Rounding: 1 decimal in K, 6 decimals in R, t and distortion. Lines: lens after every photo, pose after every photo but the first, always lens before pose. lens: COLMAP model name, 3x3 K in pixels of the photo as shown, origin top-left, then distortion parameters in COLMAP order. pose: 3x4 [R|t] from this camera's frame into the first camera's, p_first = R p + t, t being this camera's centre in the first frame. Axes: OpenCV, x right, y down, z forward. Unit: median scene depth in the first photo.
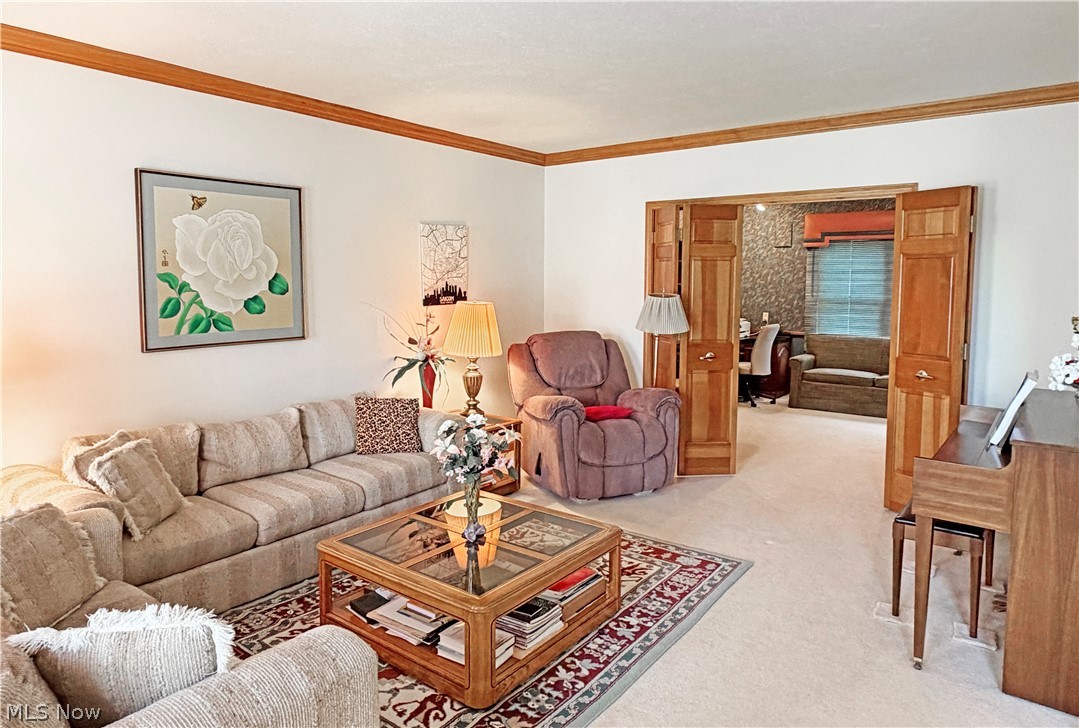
lens RADIAL K [[656.2, 0, 539.0], [0, 656.2, 329.9], [0, 0, 1]] dist [0.001454, -0.000342]
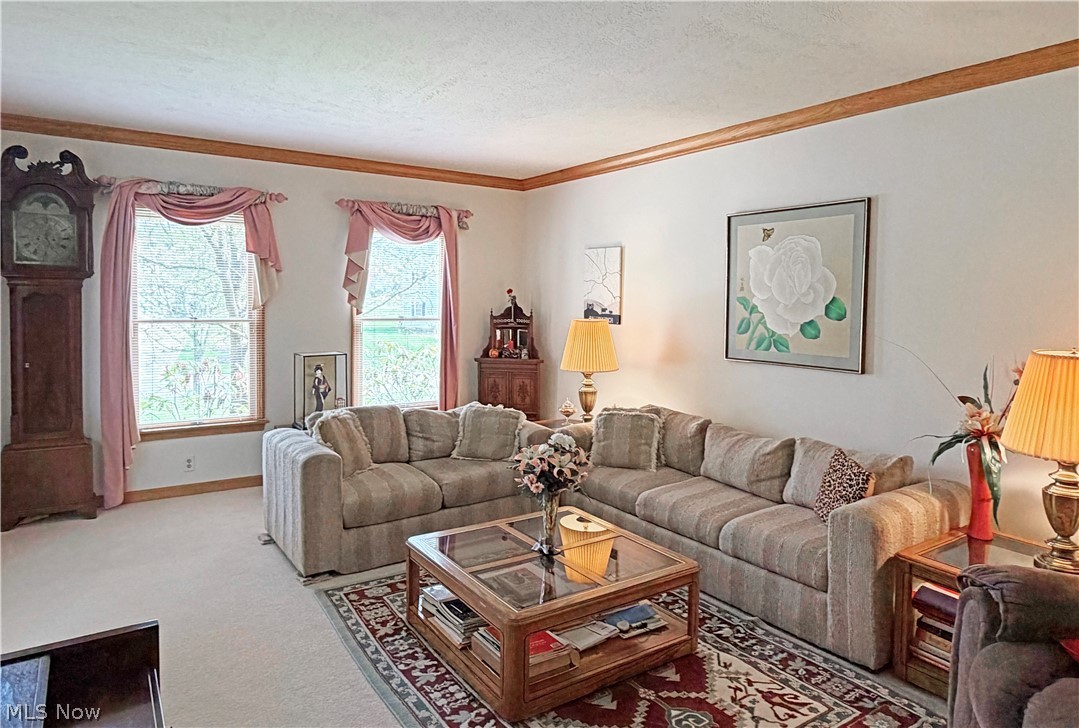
lens RADIAL K [[656.2, 0, 539.0], [0, 656.2, 329.9], [0, 0, 1]] dist [0.001454, -0.000342]
pose [[-0.292547, 0.043449, -0.955263, 0.671000], [-0.089045, 0.993389, 0.072453, -0.078123], [0.952096, 0.106257, -0.286744, 0.969240]]
